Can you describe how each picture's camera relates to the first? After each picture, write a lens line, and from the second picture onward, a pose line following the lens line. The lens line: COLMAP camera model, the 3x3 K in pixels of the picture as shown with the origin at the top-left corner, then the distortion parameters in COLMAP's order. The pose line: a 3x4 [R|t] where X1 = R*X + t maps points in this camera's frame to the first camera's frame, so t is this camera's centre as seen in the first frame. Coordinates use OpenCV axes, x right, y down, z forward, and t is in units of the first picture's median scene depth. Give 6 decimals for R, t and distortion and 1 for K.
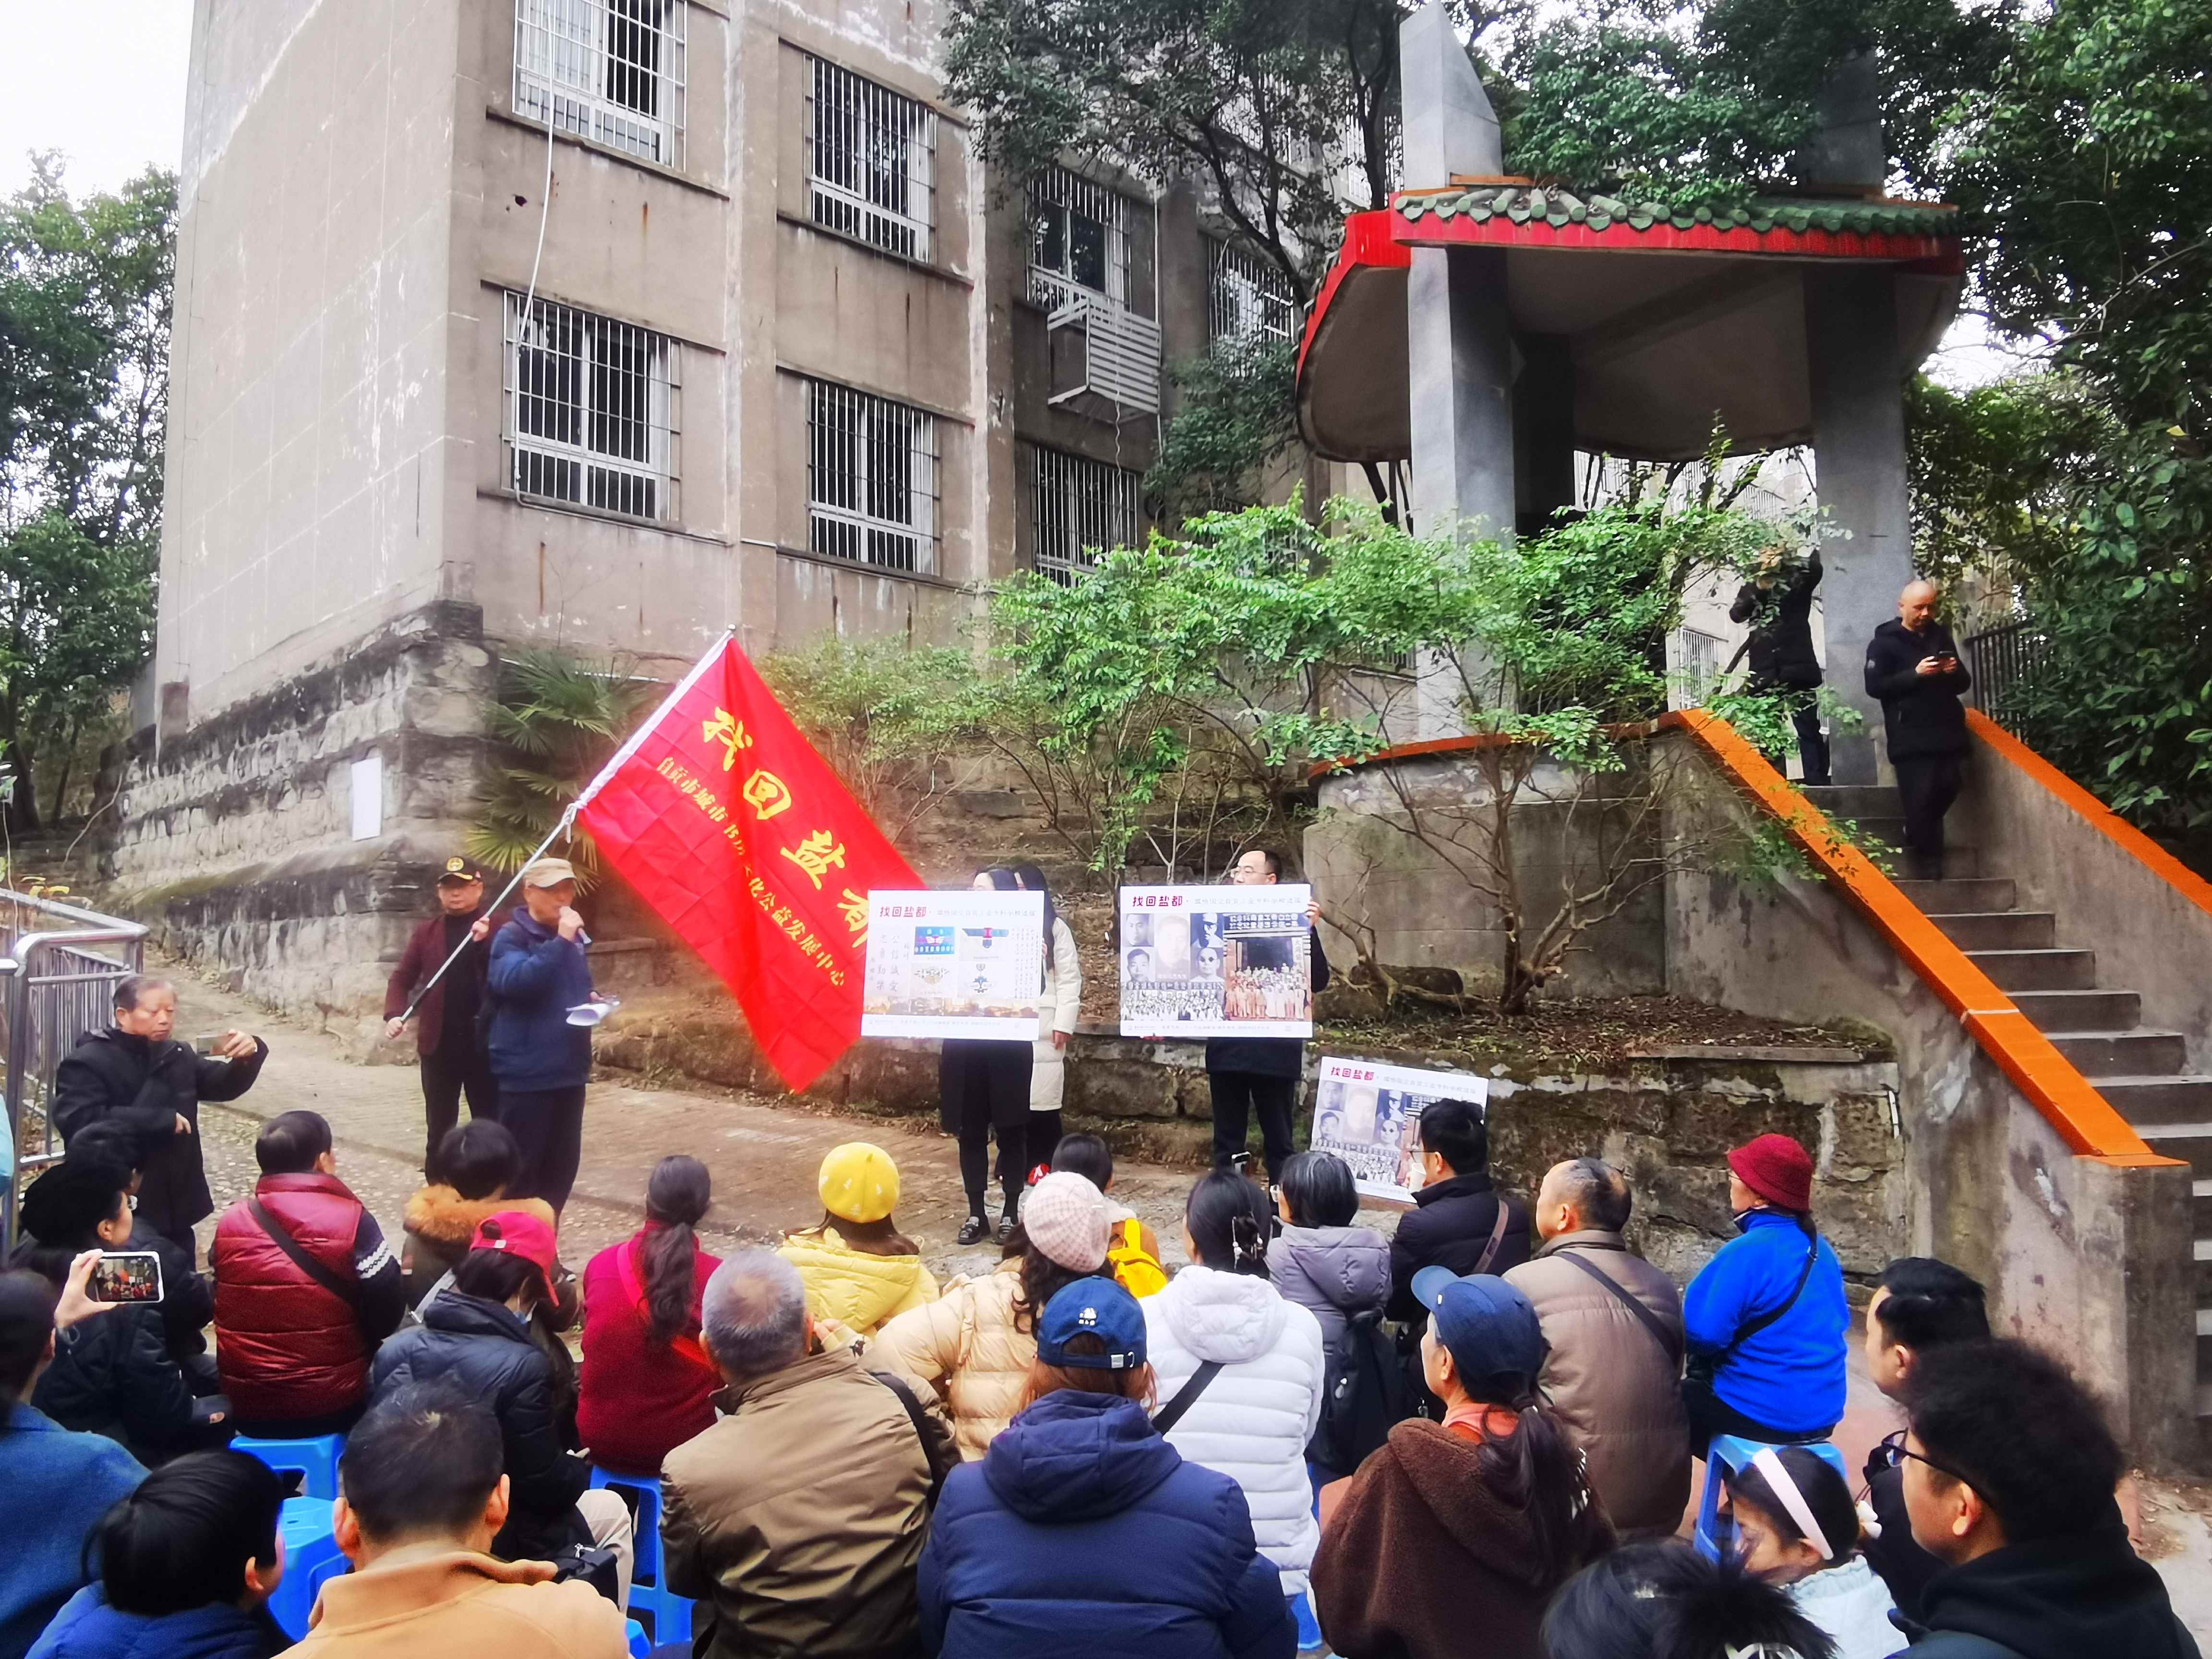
lens RADIAL K [[1573.8, 0, 1104.4], [0, 1573.8, 843.8], [0, 0, 1]] dist [0.025460, -0.002703]
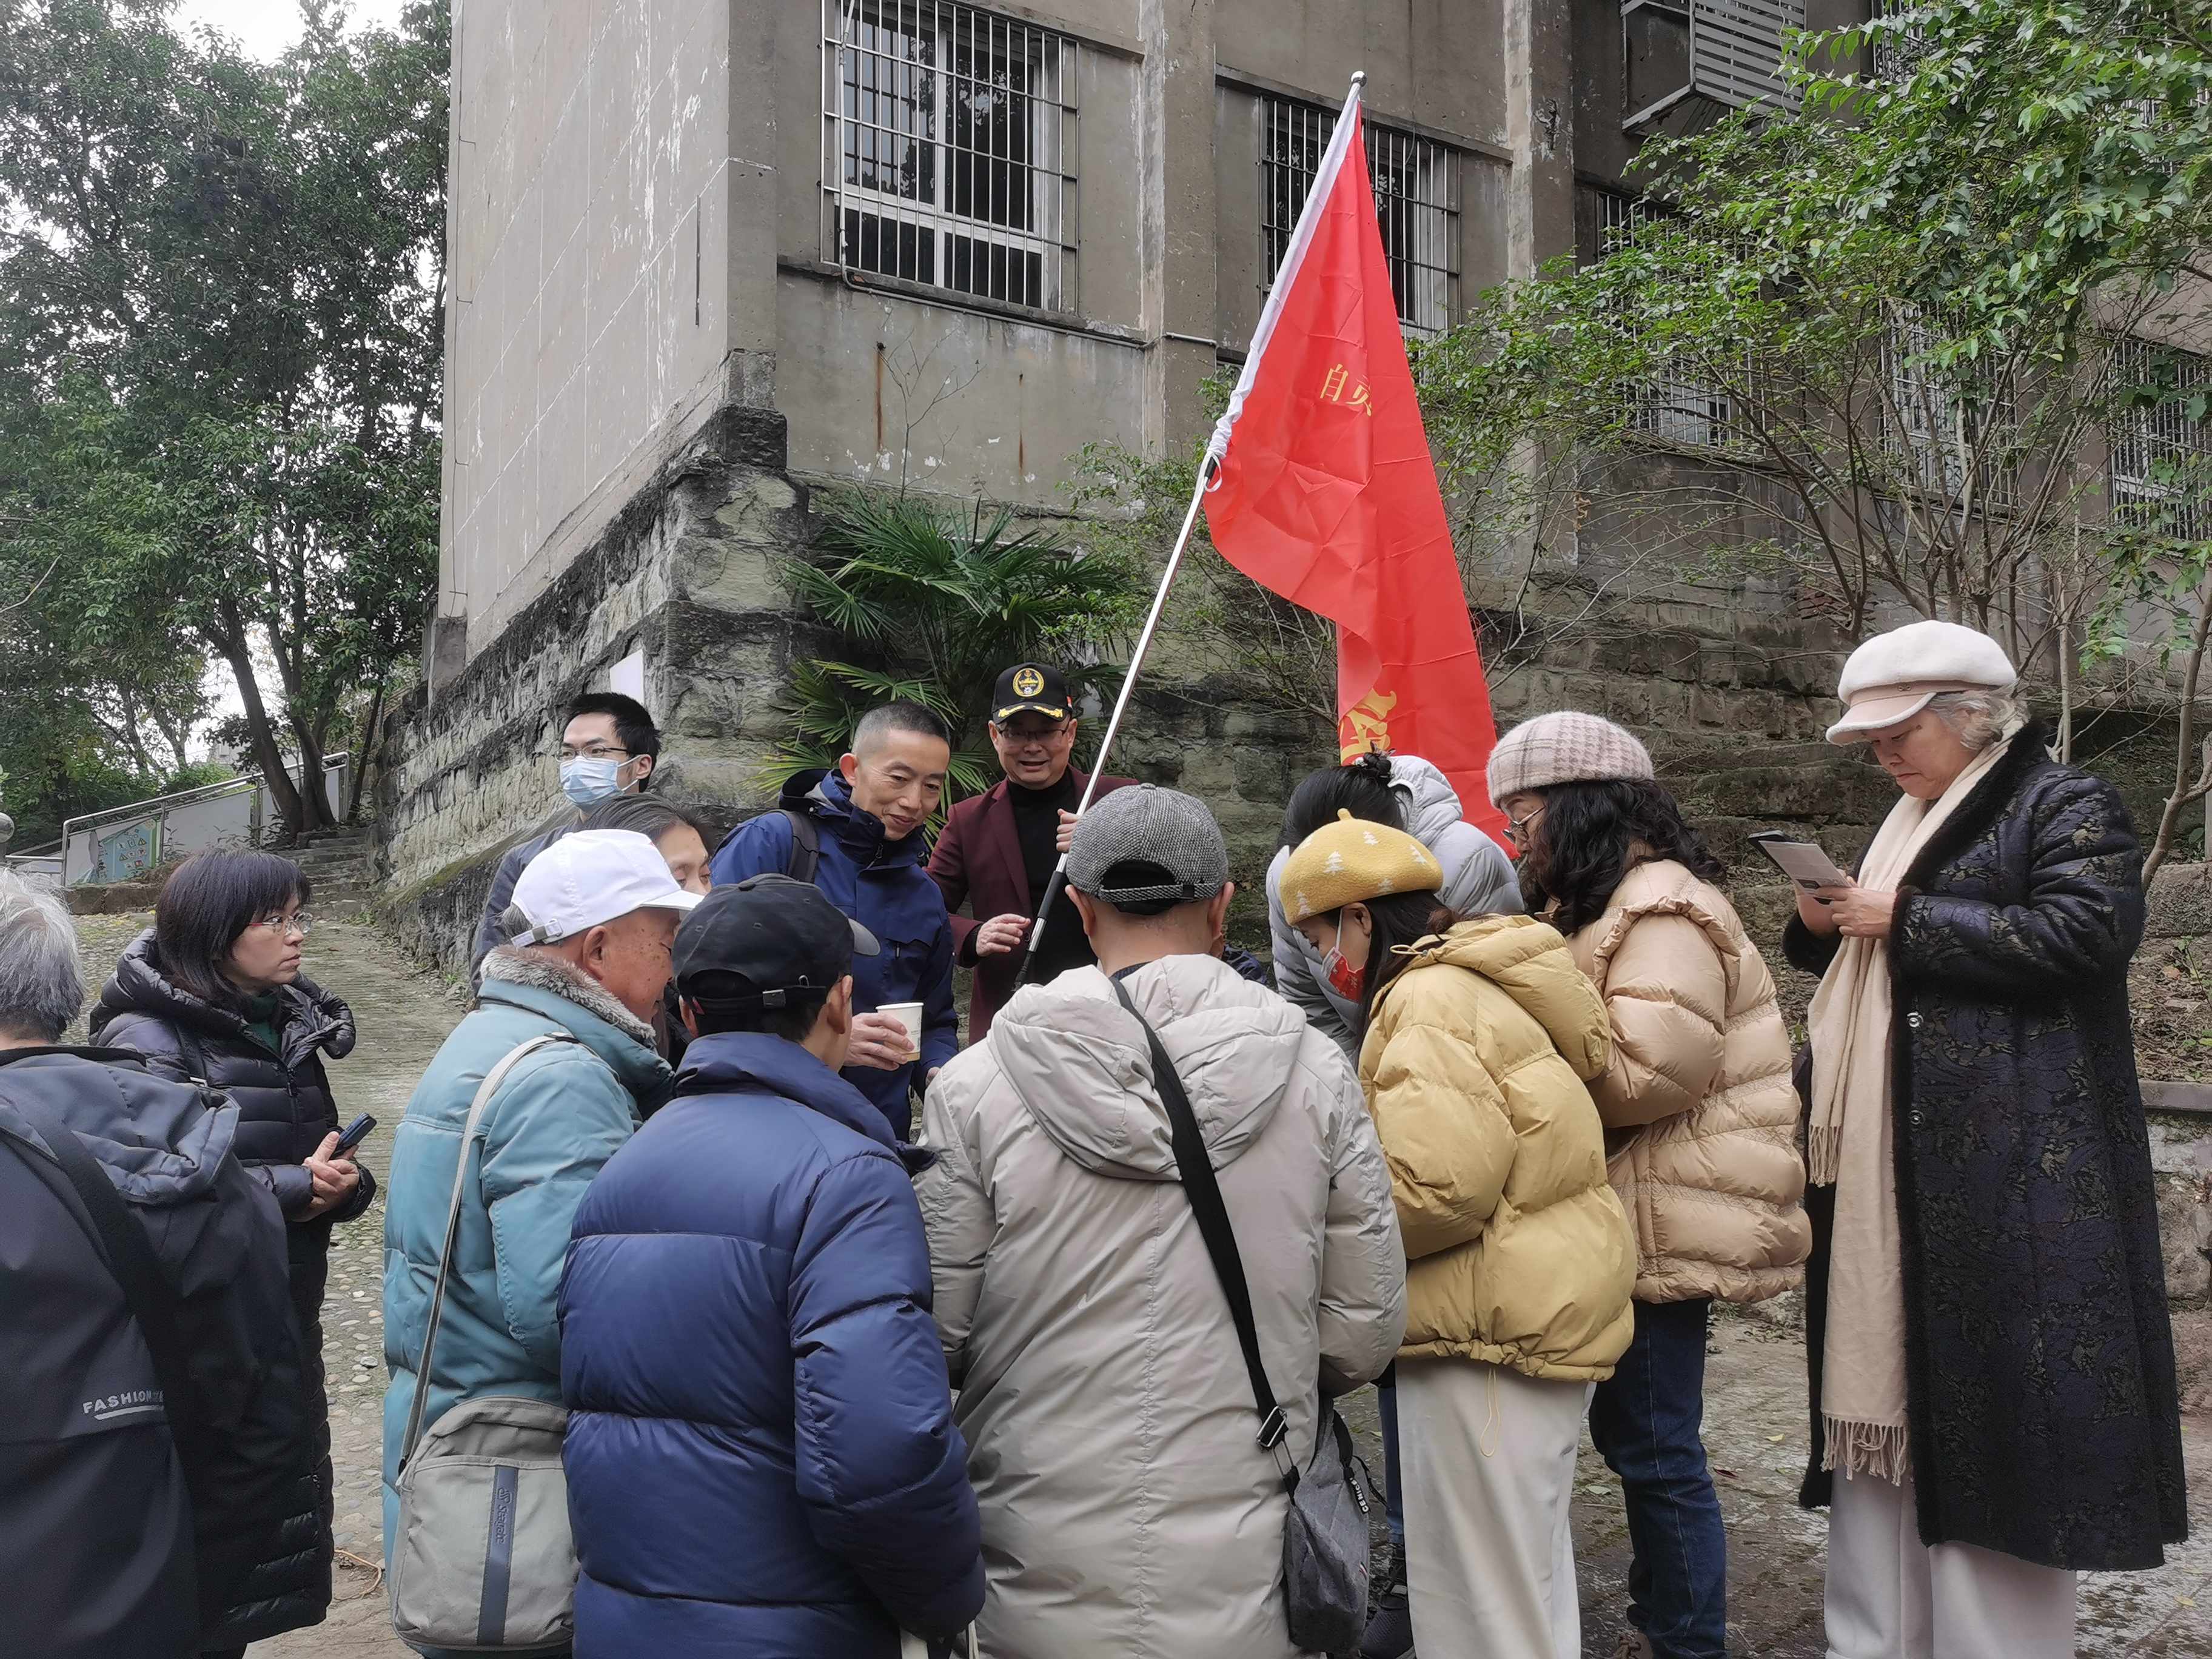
lens RADIAL K [[1798.1, 0, 1106.0], [0, 1798.1, 829.5], [0, 0, 1]] dist [0.103910, -0.004137]
pose [[0.968446, -0.015931, -0.248714, -0.070832], [0.007780, 0.999401, -0.033723, 0.040834], [0.249102, 0.030724, 0.967990, 0.271254]]
